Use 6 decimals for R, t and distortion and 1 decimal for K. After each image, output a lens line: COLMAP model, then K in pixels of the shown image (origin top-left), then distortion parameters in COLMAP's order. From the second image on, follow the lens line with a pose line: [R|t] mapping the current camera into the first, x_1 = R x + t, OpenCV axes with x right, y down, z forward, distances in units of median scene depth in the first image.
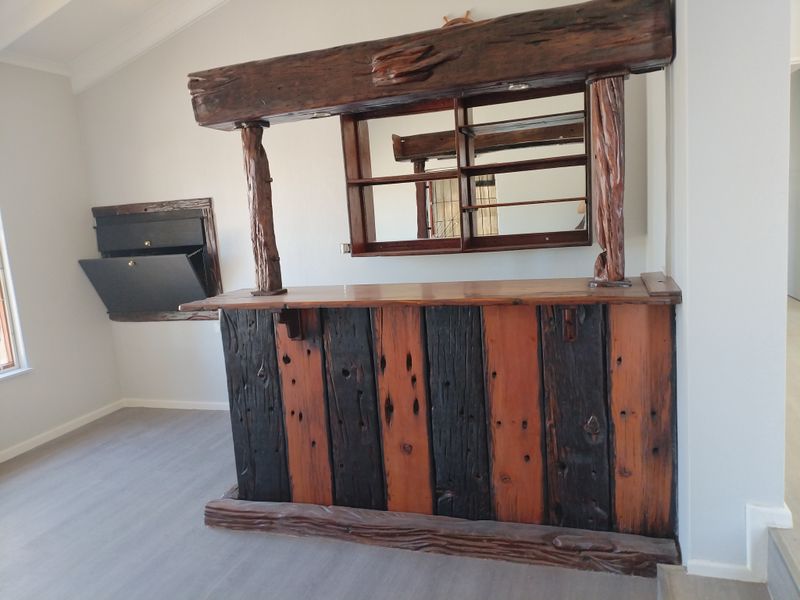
lens RADIAL K [[599.7, 0, 400.0], [0, 599.7, 300.0], [0, 0, 1]] dist [0.097560, -0.126029]
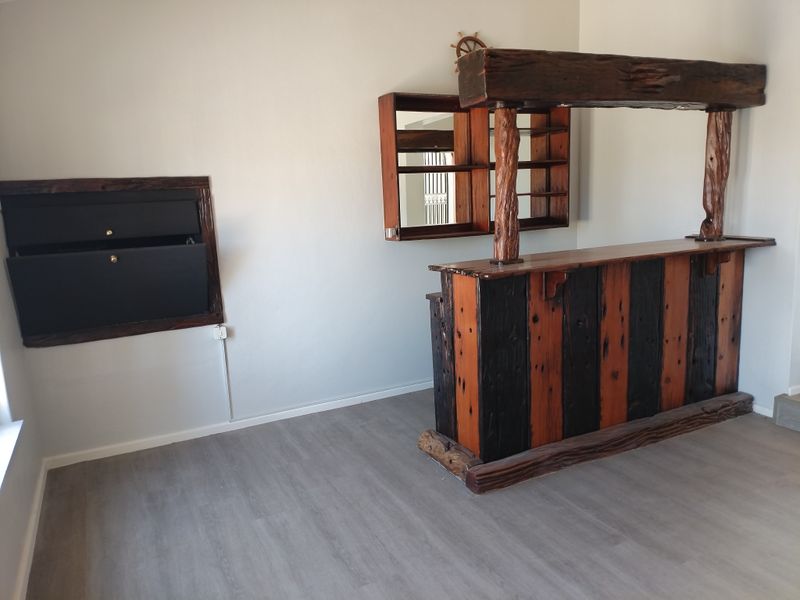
lens RADIAL K [[599.7, 0, 400.0], [0, 599.7, 300.0], [0, 0, 1]] dist [0.097560, -0.126029]
pose [[0.708676, -0.080427, 0.700935, -1.201904], [0.100248, 0.994880, 0.012800, 0.025422], [-0.698376, 0.061196, 0.713110, 0.390298]]
